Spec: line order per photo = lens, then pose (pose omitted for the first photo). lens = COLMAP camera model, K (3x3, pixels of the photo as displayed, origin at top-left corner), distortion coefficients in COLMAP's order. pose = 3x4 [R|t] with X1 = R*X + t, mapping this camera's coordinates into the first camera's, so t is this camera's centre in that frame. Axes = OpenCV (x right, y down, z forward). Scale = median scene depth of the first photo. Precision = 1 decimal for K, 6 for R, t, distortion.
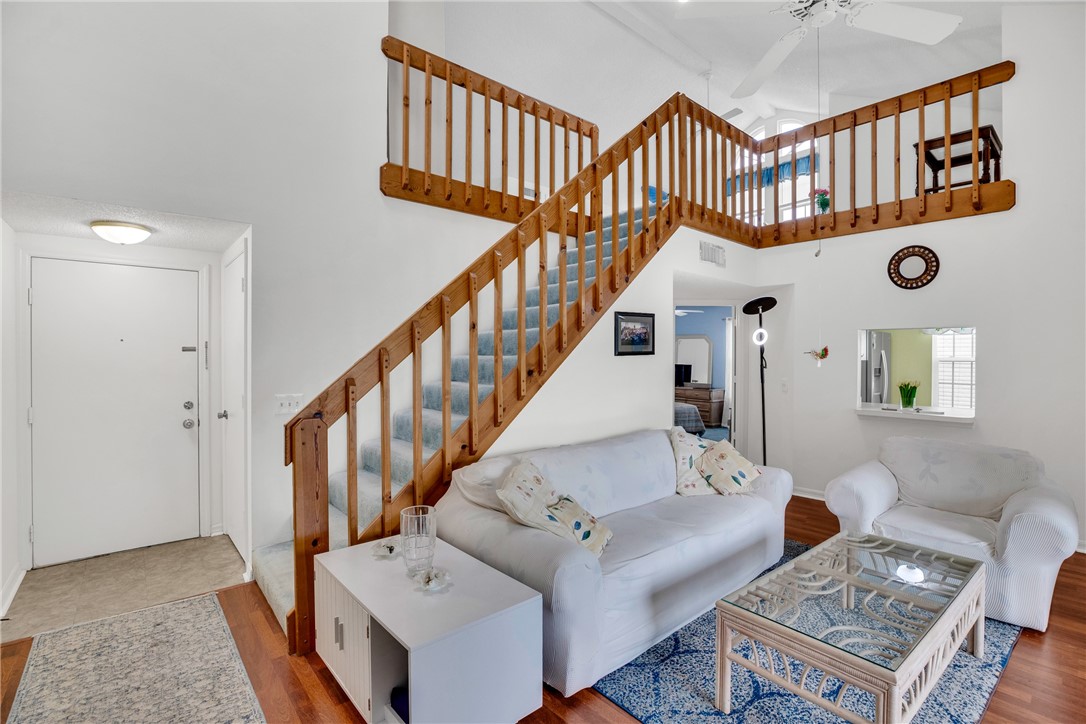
lens RADIAL K [[495.9, 0, 546.0], [0, 495.9, 360.4], [0, 0, 1]] dist [-0.047752, 0.012559]
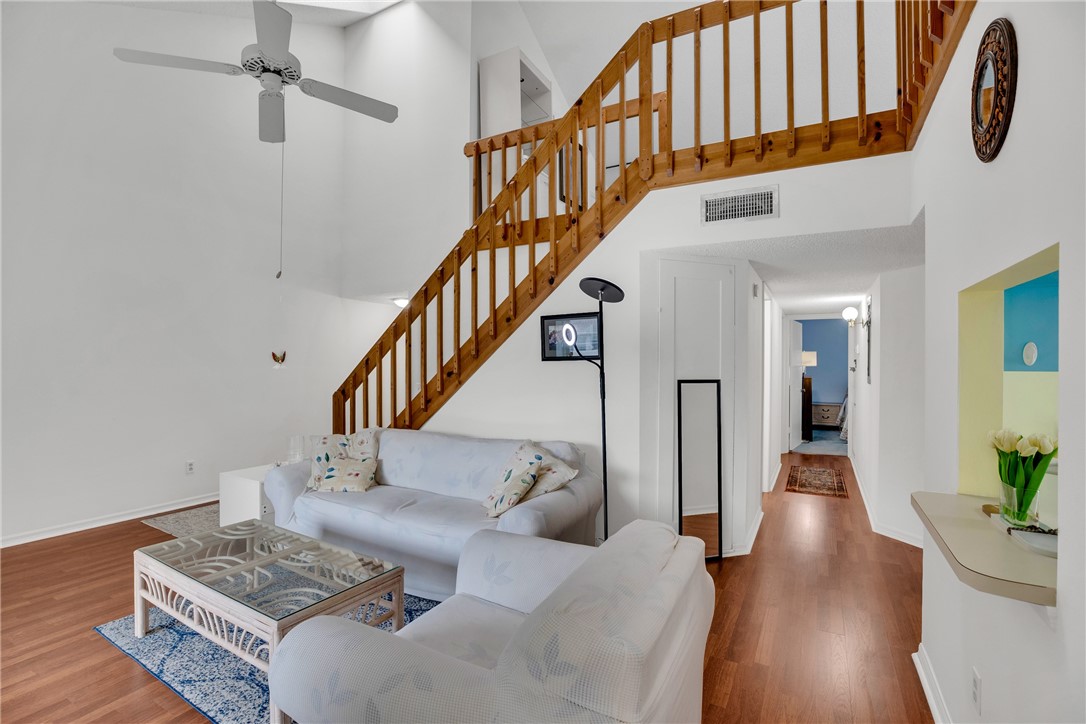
lens RADIAL K [[495.9, 0, 546.0], [0, 495.9, 360.4], [0, 0, 1]] dist [-0.047752, 0.012559]
pose [[0.349438, -0.005336, -0.936944, 1.062430], [-0.009888, 0.999907, -0.009383, -0.001675], [0.936907, 0.012544, 0.349353, 0.660875]]
